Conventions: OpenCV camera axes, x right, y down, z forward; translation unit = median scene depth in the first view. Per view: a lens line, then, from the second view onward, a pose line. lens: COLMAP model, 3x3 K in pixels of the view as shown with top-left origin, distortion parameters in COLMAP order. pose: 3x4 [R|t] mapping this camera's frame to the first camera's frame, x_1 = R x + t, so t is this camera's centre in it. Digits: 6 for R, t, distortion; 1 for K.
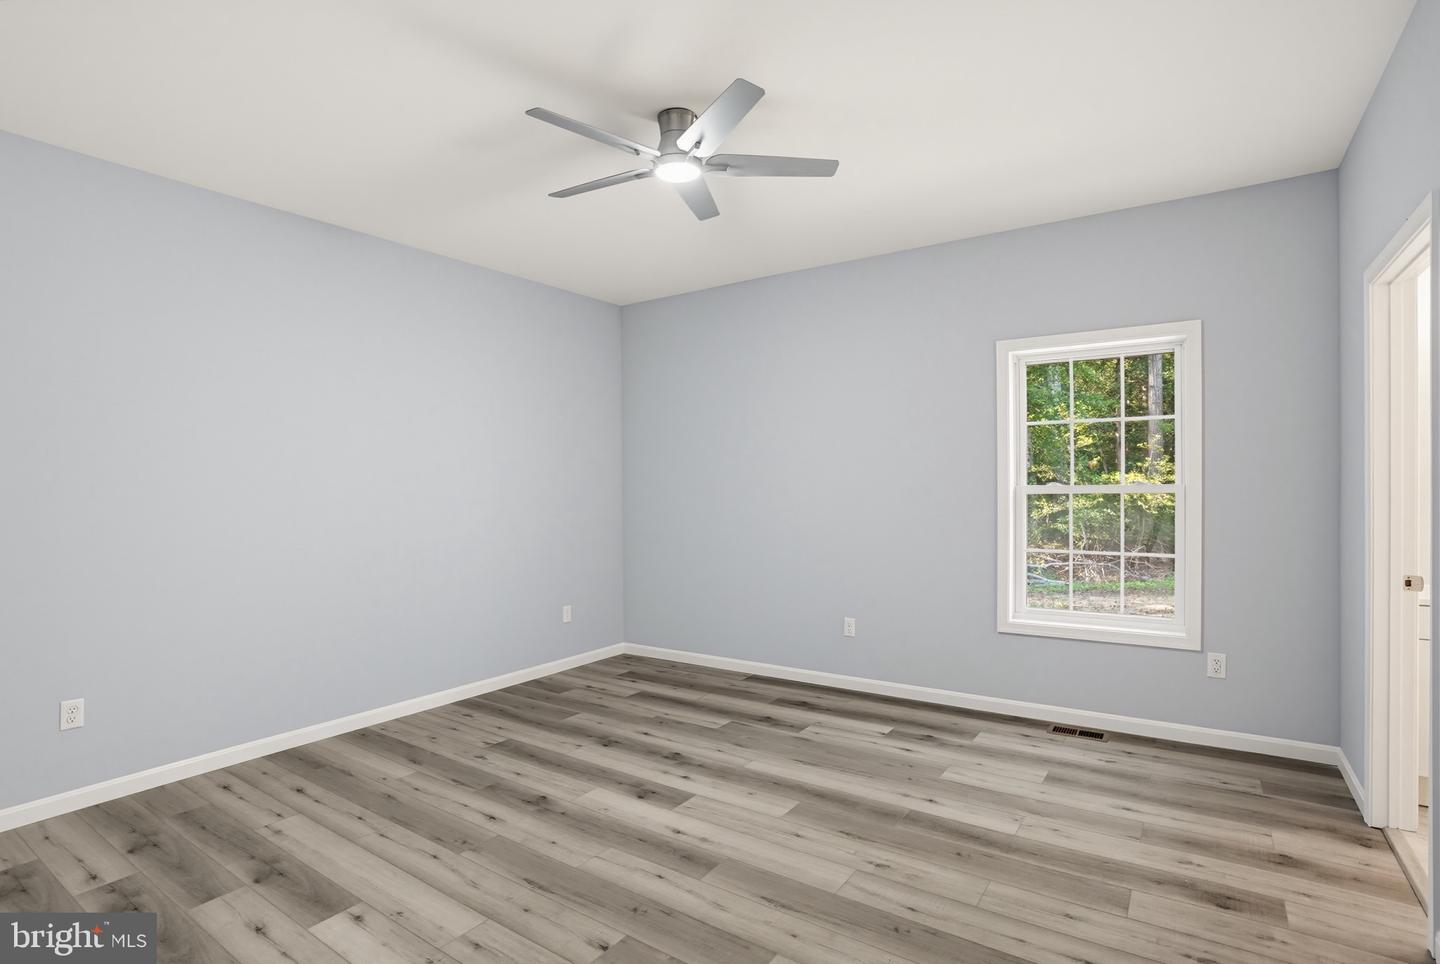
lens RADIAL K [[715.7, 0, 717.3], [0, 715.7, 476.6], [0, 0, 1]] dist [-0.075815, 0.037223]
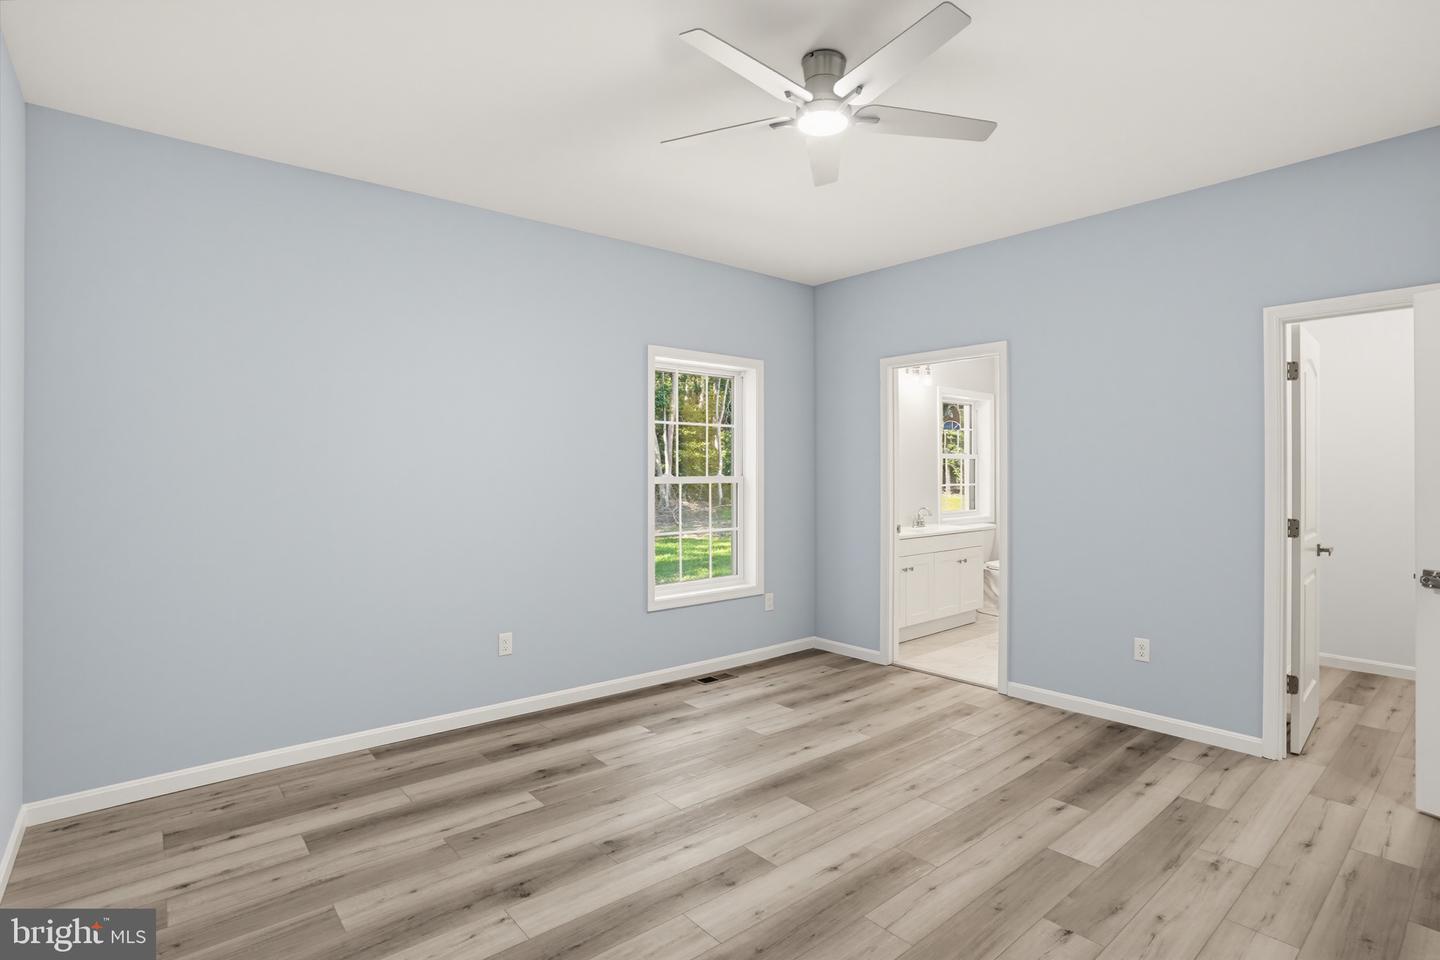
lens RADIAL K [[715.7, 0, 717.3], [0, 715.7, 474.6], [0, 0, 1]] dist [-0.075815, 0.037223]
pose [[0.262240, 0.008768, 0.964963, -0.675842], [-0.013490, 0.999894, -0.005419, 0.016982], [-0.964908, -0.011596, 0.262331, 0.662614]]
